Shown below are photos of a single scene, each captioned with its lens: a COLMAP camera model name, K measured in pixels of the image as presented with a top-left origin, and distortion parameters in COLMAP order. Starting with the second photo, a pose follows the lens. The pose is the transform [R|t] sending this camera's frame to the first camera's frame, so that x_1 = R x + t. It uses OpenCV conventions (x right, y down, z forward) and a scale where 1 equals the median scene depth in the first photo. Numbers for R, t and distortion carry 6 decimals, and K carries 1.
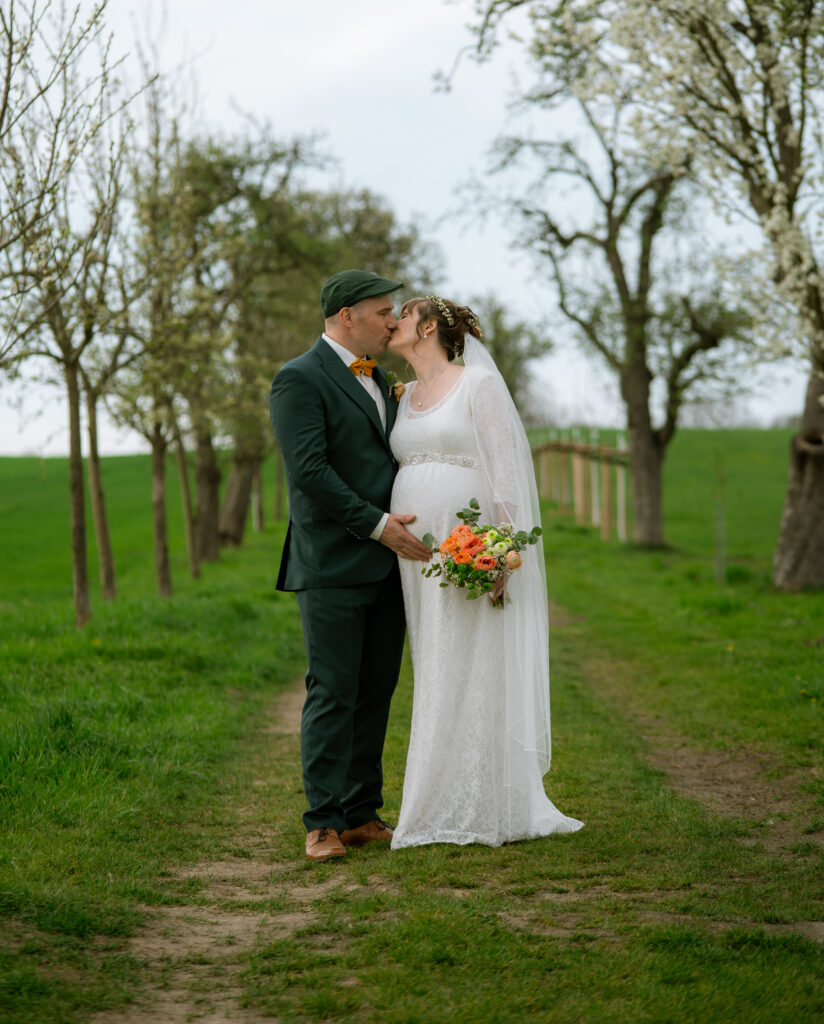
lens RADIAL K [[3403.9, 0, 412.1], [0, 3403.9, 512.6], [0, 0, 1]] dist [-0.173423, 0.000000]
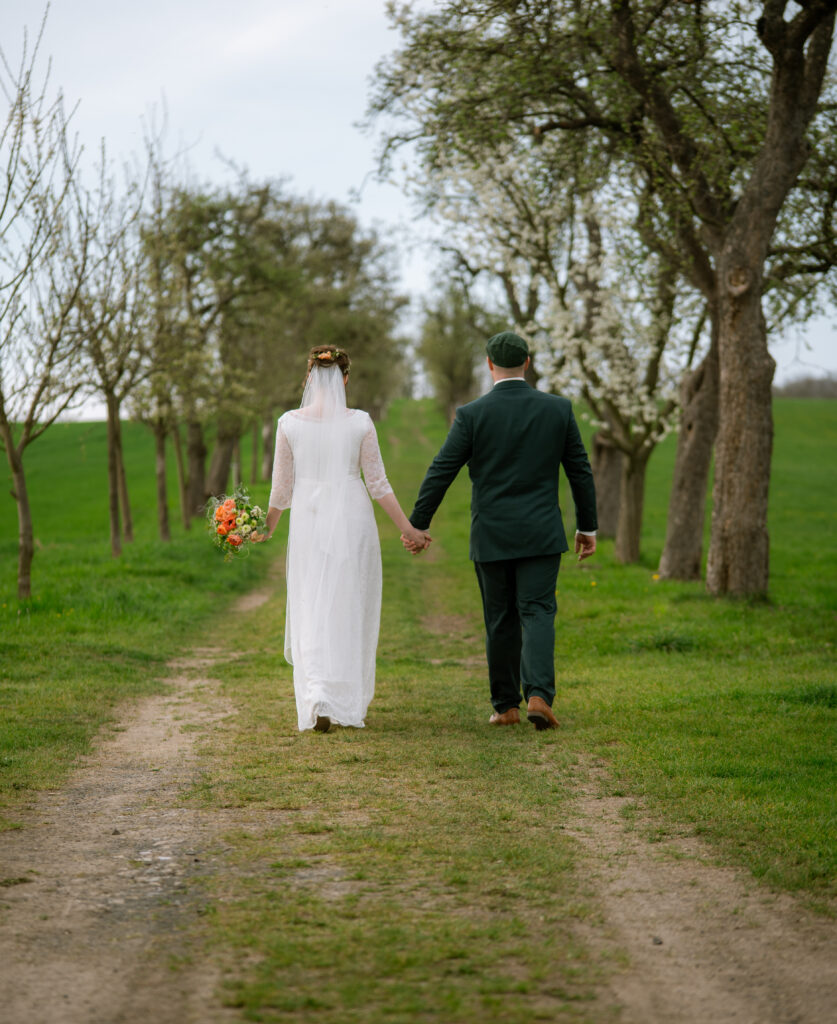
lens RADIAL K [[3430.3, 0, 418.4], [0, 3430.3, 511.6], [0, 0, 1]] dist [0.028226, 0.000000]
pose [[0.999980, 0.004381, 0.004551, 0.018885], [-0.004437, 0.999916, 0.012179, -0.004118], [-0.004498, -0.012199, 0.999915, -0.313180]]
